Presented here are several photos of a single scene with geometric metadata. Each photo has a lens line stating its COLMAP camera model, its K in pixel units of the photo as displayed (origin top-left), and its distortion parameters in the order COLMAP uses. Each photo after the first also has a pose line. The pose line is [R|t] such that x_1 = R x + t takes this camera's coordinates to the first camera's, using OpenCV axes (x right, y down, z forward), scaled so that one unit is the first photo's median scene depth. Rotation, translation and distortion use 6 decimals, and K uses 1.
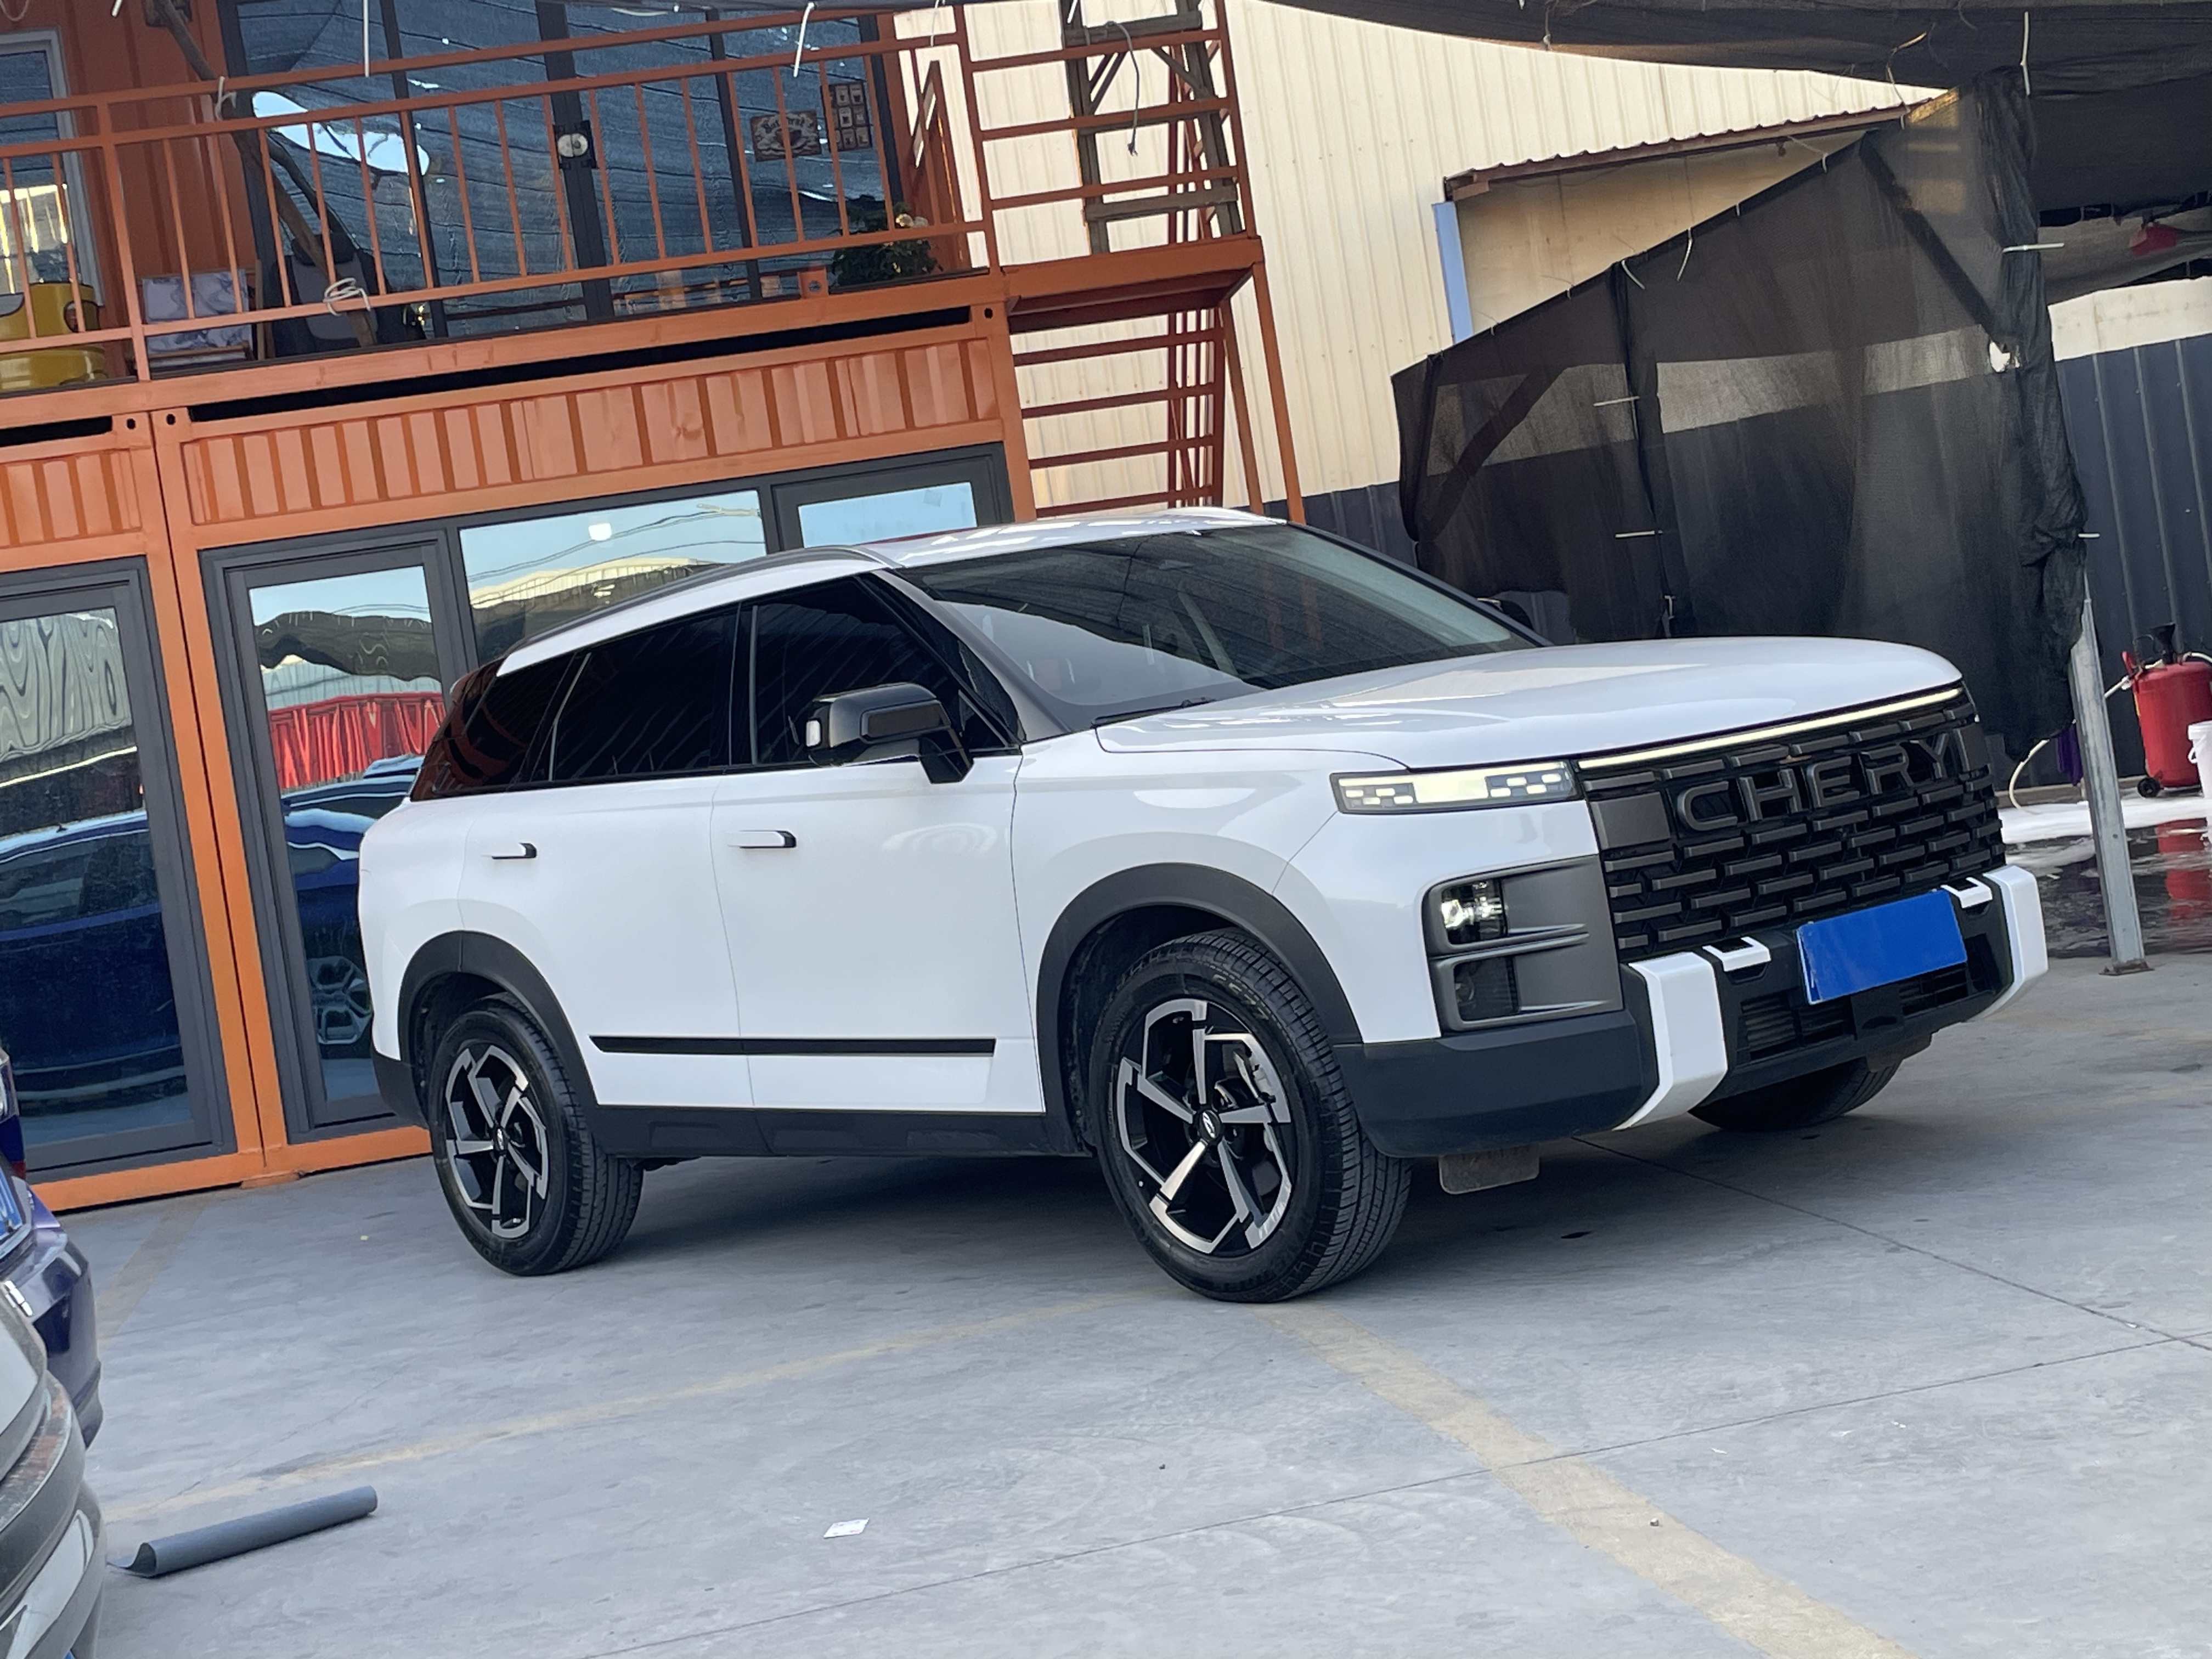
lens RADIAL K [[3175.9, 0, 1123.2], [0, 3175.9, 816.9], [0, 0, 1]] dist [0.074928, 0.000000]
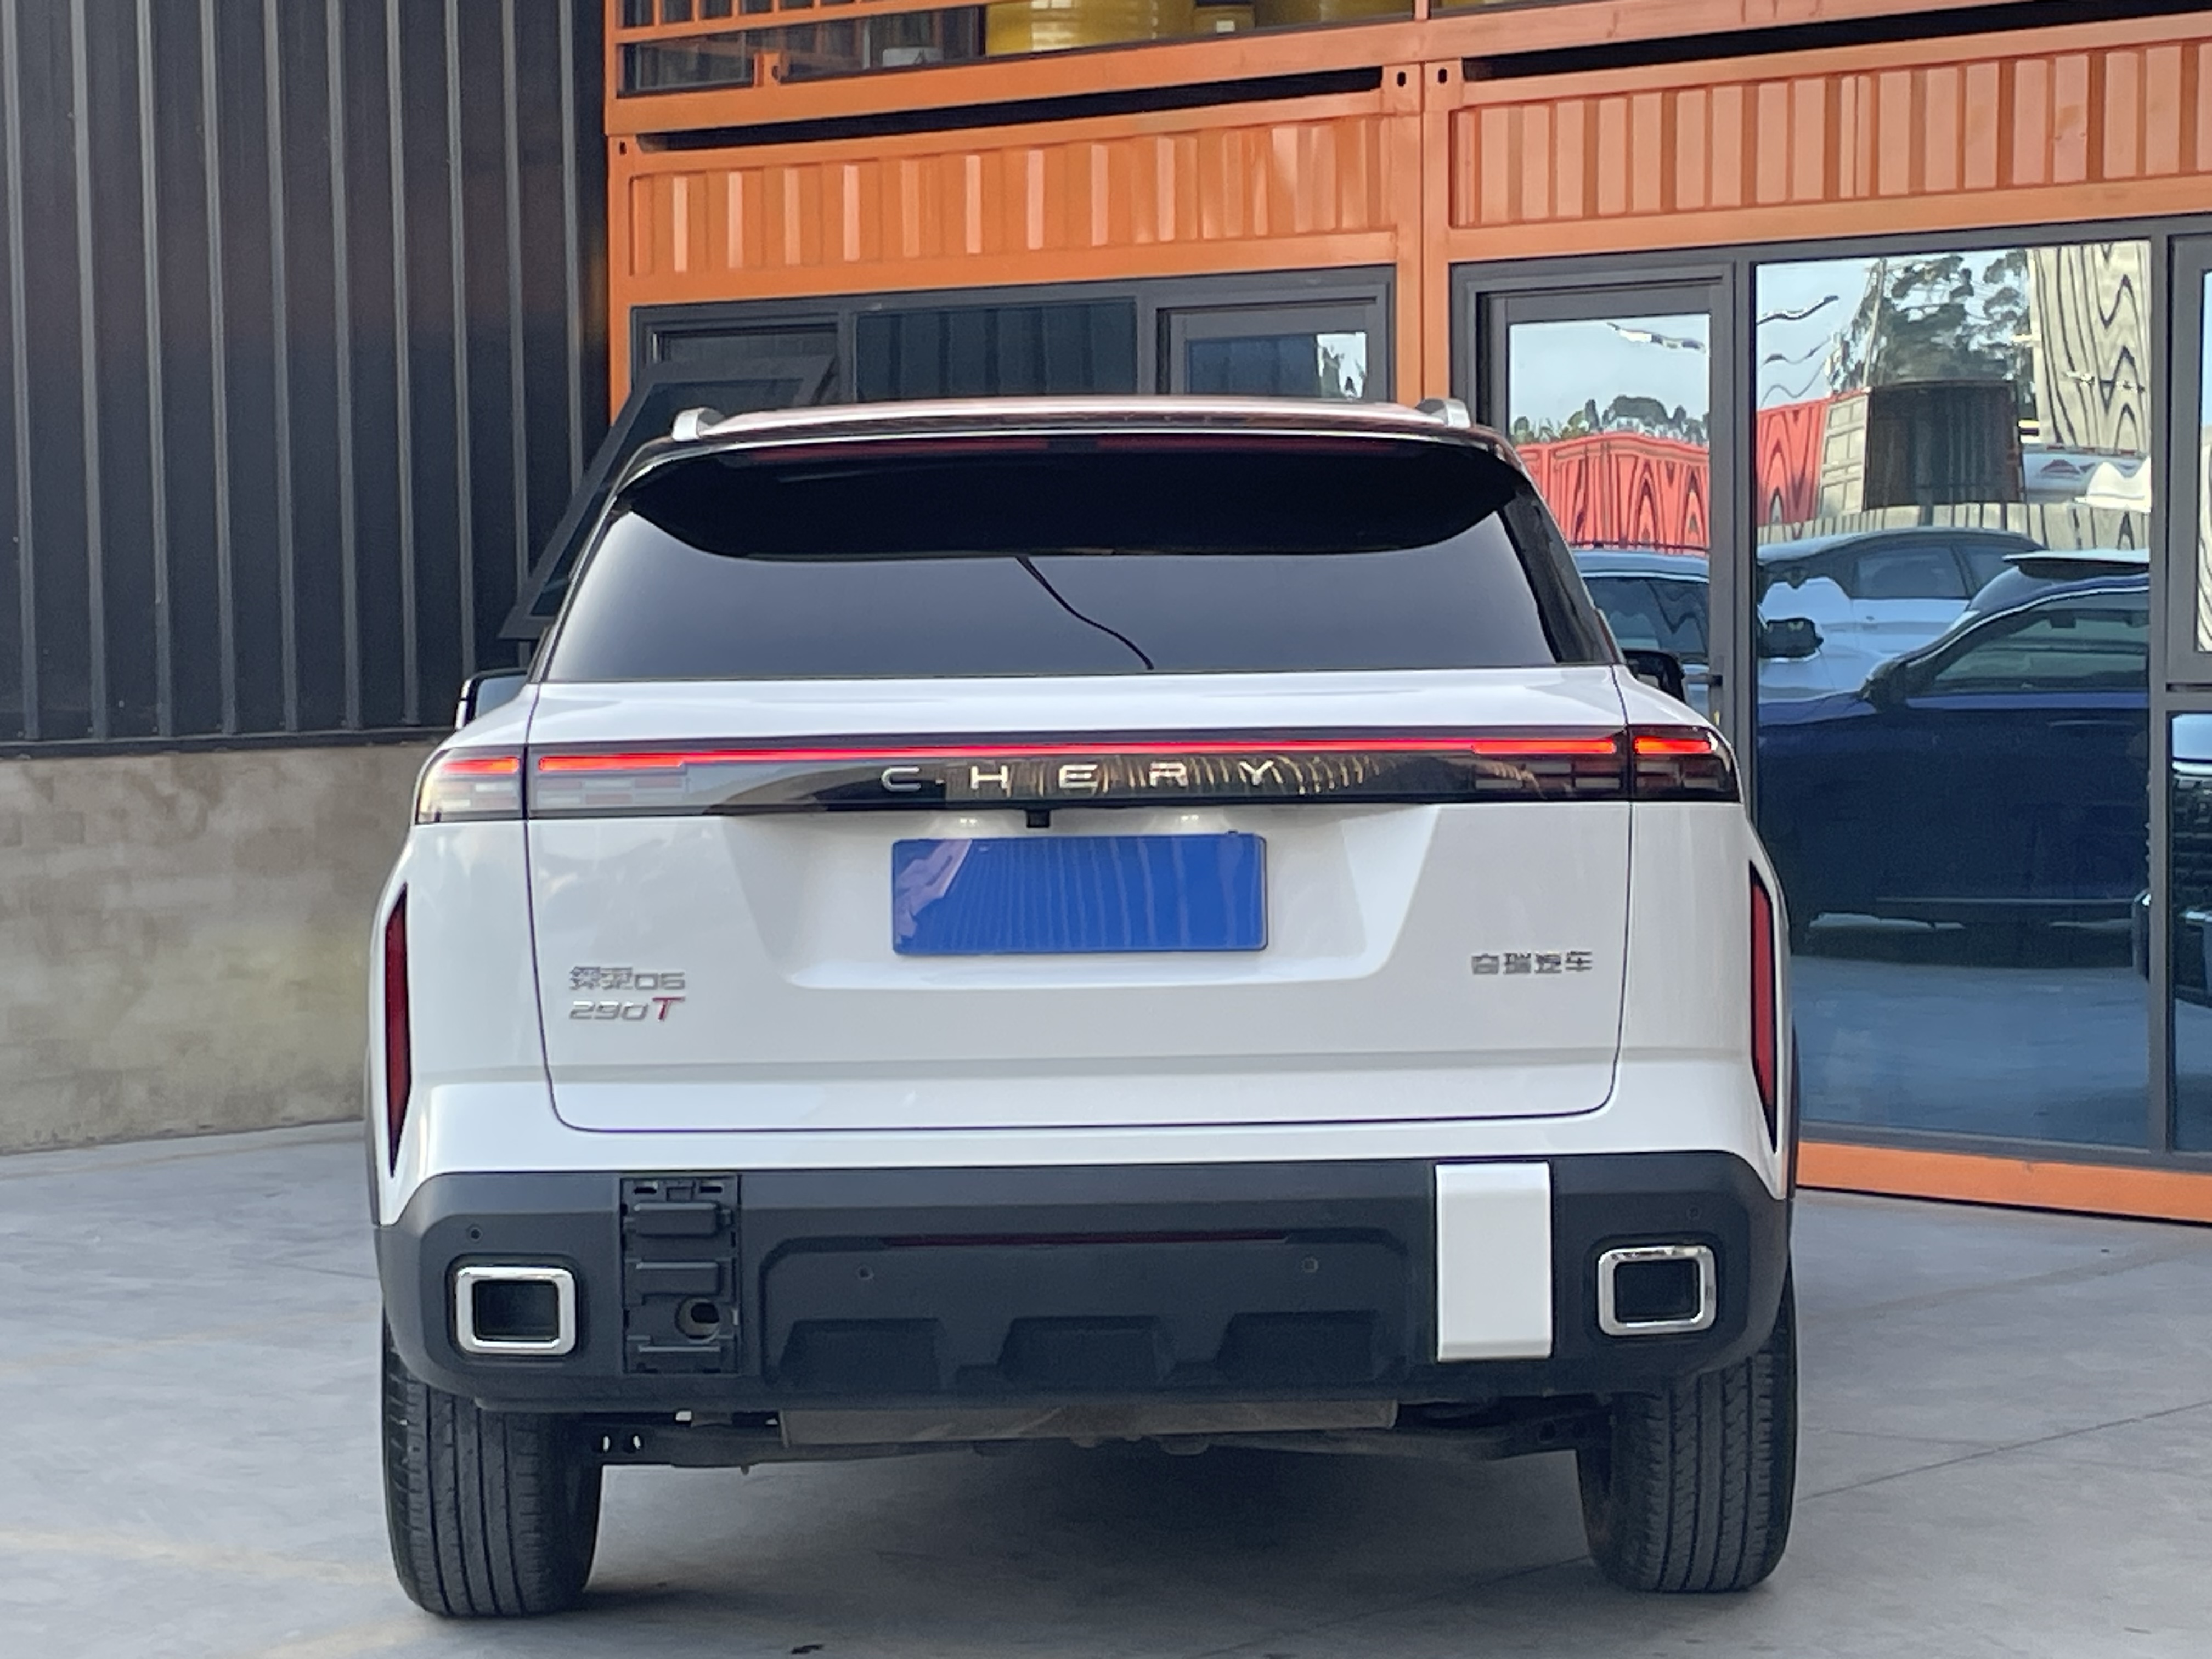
lens RADIAL K [[4949.9, 0, 1114.9], [0, 4949.9, 823.1], [0, 0, 1]] dist [0.094741, 0.000000]
pose [[0.647496, 0.176070, -0.741450, 0.495291], [-0.113878, 0.984374, 0.134309, -0.099967], [0.753512, -0.002529, 0.657429, 0.221765]]
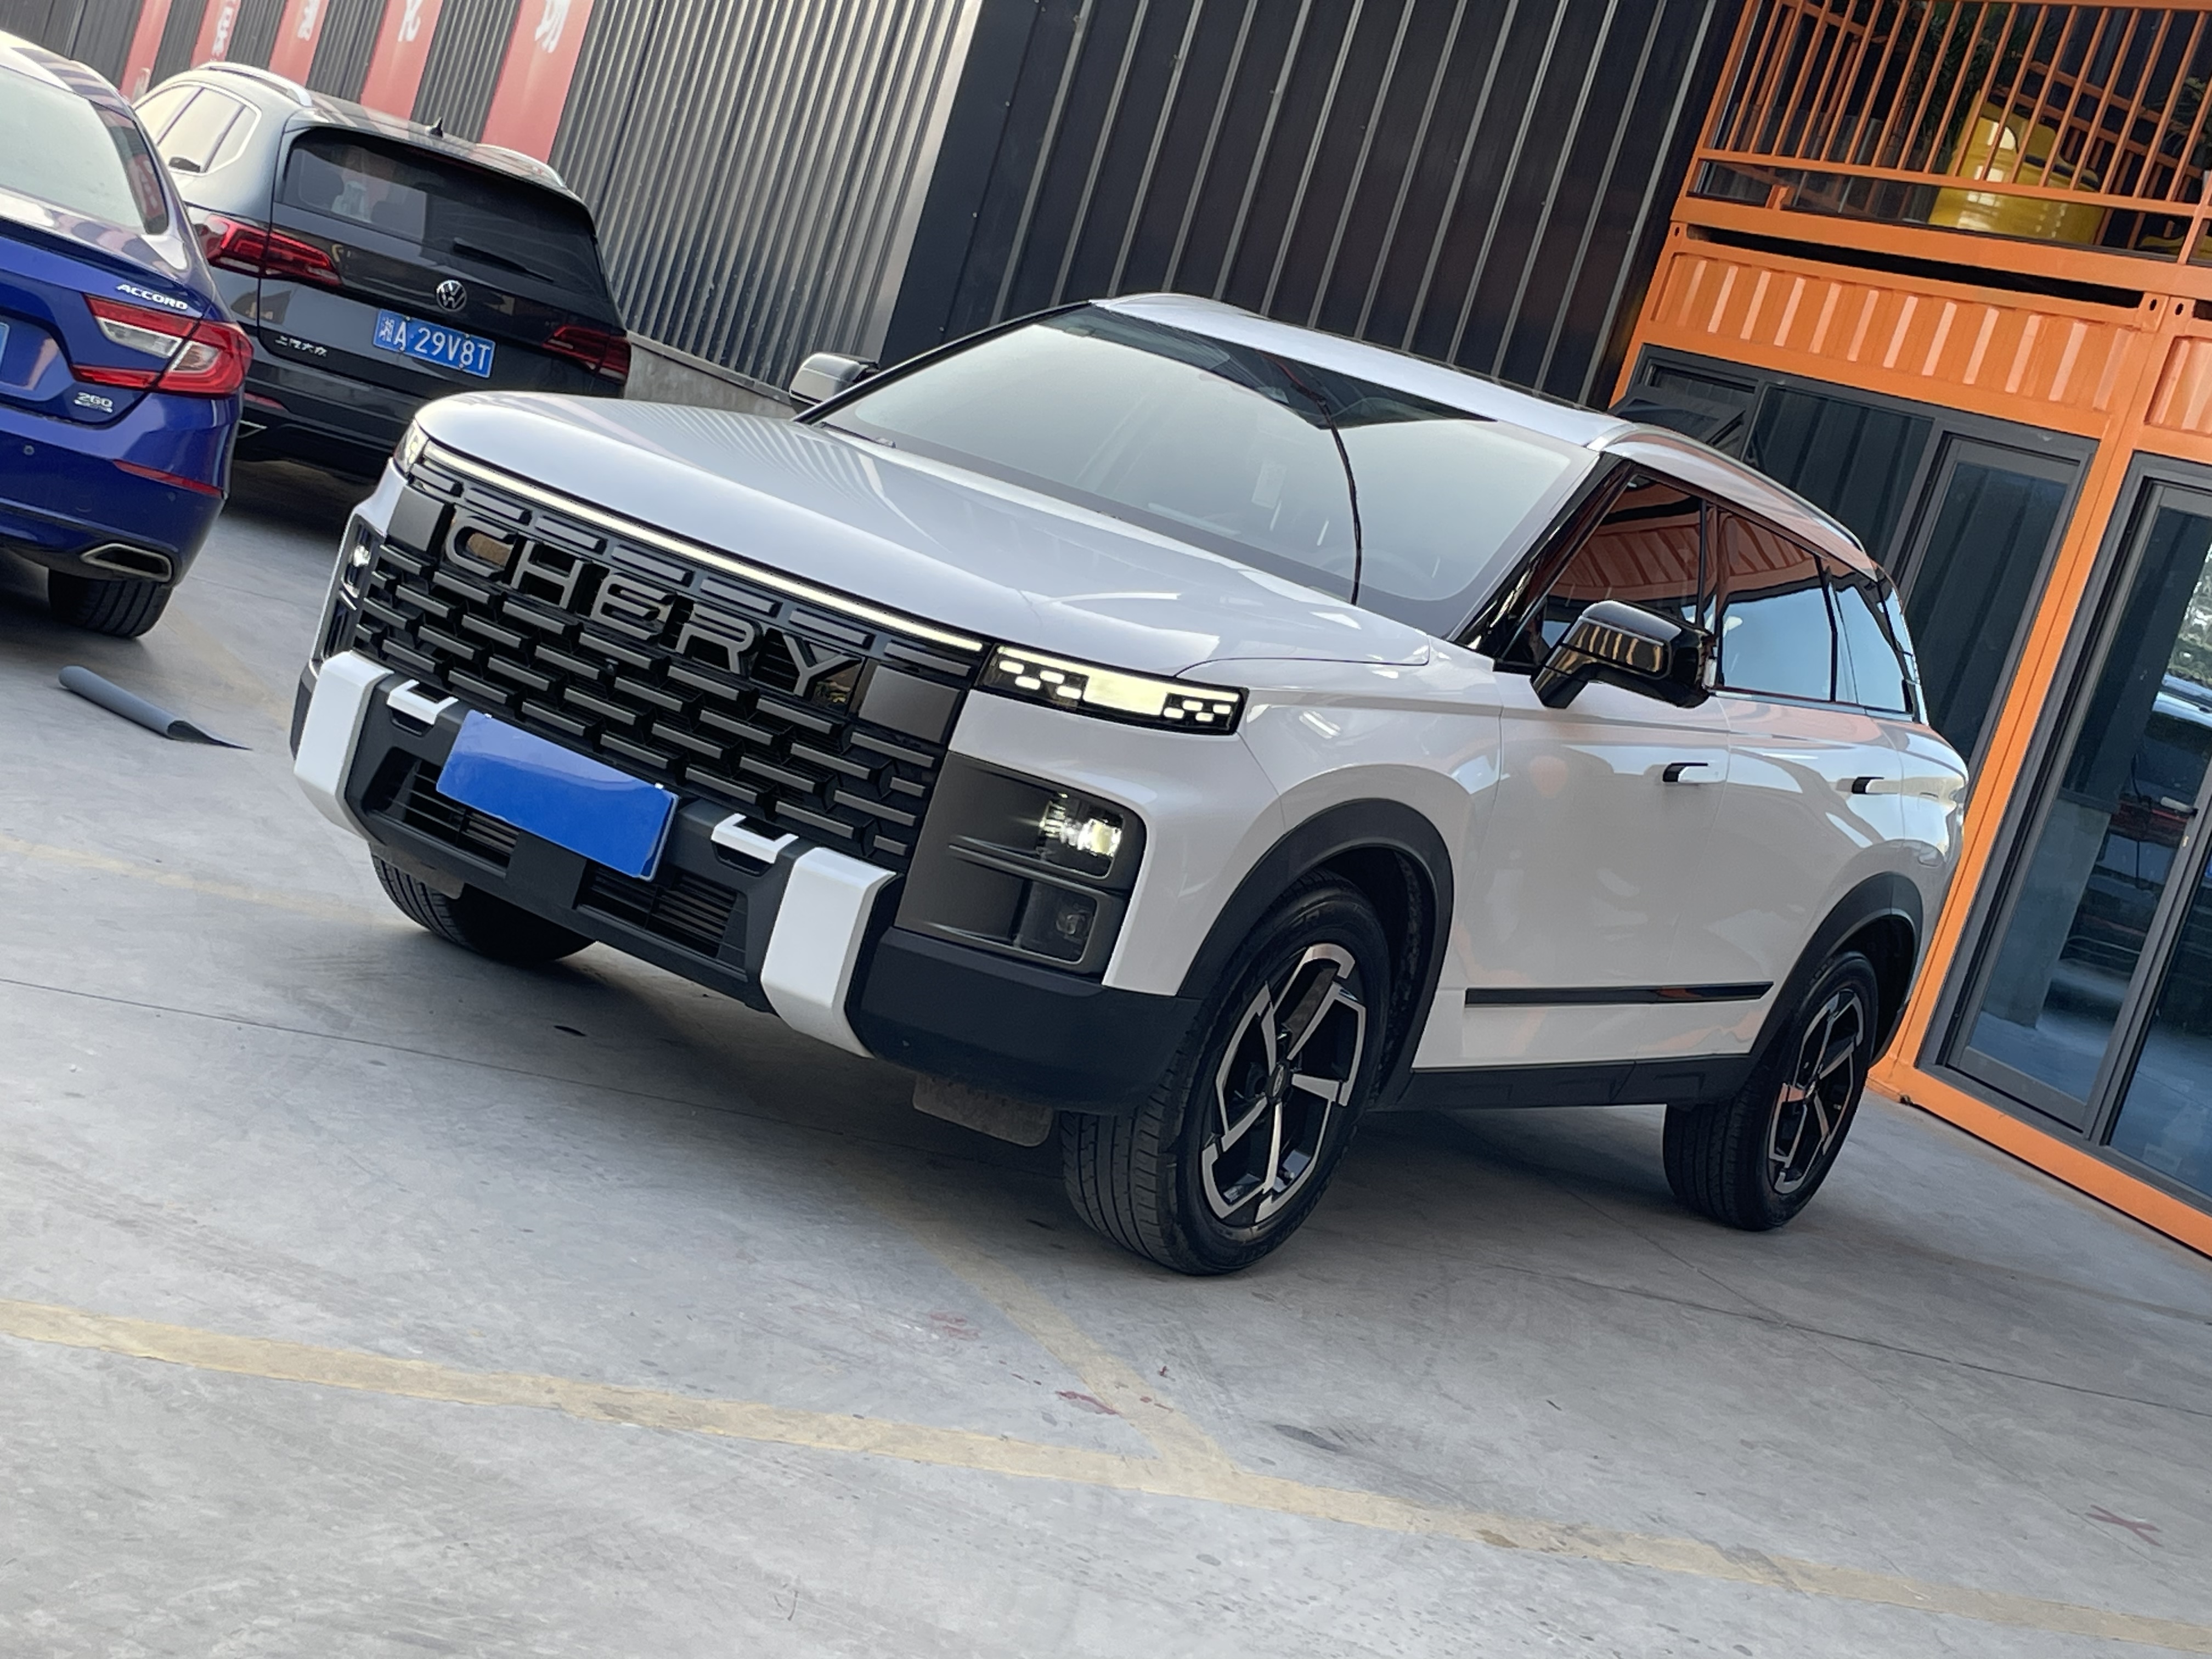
lens RADIAL K [[3411.8, 0, 1105.0], [0, 3411.8, 823.3], [0, 0, 1]] dist [0.097685, 0.000000]
pose [[0.227754, 0.342814, -0.911376, 0.575124], [-0.369818, 0.896295, 0.244724, -0.119425], [0.900757, 0.281306, 0.330913, 0.437144]]
